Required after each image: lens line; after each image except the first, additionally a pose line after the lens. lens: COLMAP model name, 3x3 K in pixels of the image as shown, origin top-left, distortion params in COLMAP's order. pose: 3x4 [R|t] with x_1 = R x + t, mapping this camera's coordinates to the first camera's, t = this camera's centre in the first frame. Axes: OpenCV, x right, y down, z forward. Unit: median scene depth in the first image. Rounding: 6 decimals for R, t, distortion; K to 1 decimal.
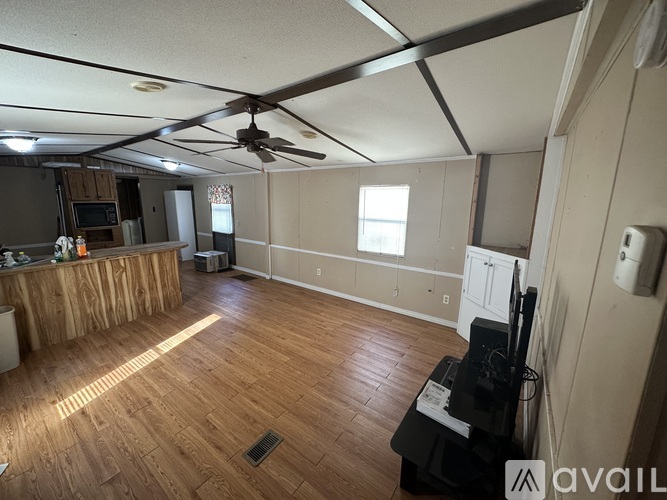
lens RADIAL K [[264.6, 0, 333.7], [0, 264.6, 252.5], [0, 0, 1]] dist [0.004975, -0.000617]
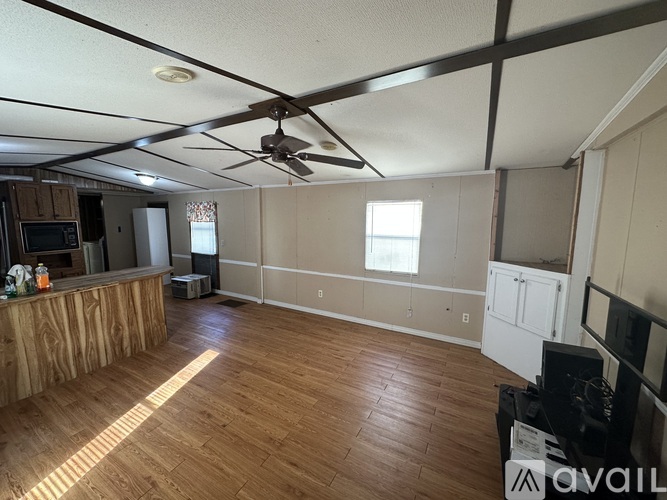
lens RADIAL K [[264.6, 0, 334.3], [0, 264.6, 252.8], [0, 0, 1]] dist [0.004975, -0.000617]
pose [[0.992422, -0.024937, 0.120321, -0.164757], [0.032593, 0.997539, -0.062085, -0.014486], [-0.118477, 0.065537, 0.990792, 0.095502]]
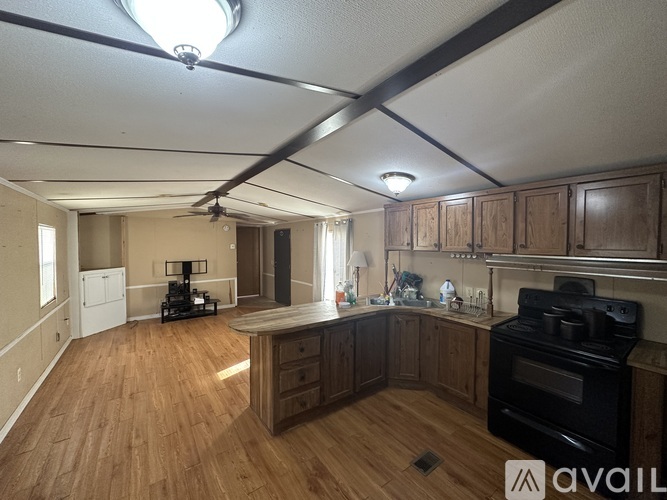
lens RADIAL K [[264.6, 0, 330.7], [0, 264.6, 249.2], [0, 0, 1]] dist [0.004975, -0.000617]
pose [[-0.948596, -0.025982, 0.315420, -1.150273], [0.042769, 0.976959, 0.209100, -0.364669], [-0.313585, 0.211842, -0.925628, 1.758618]]
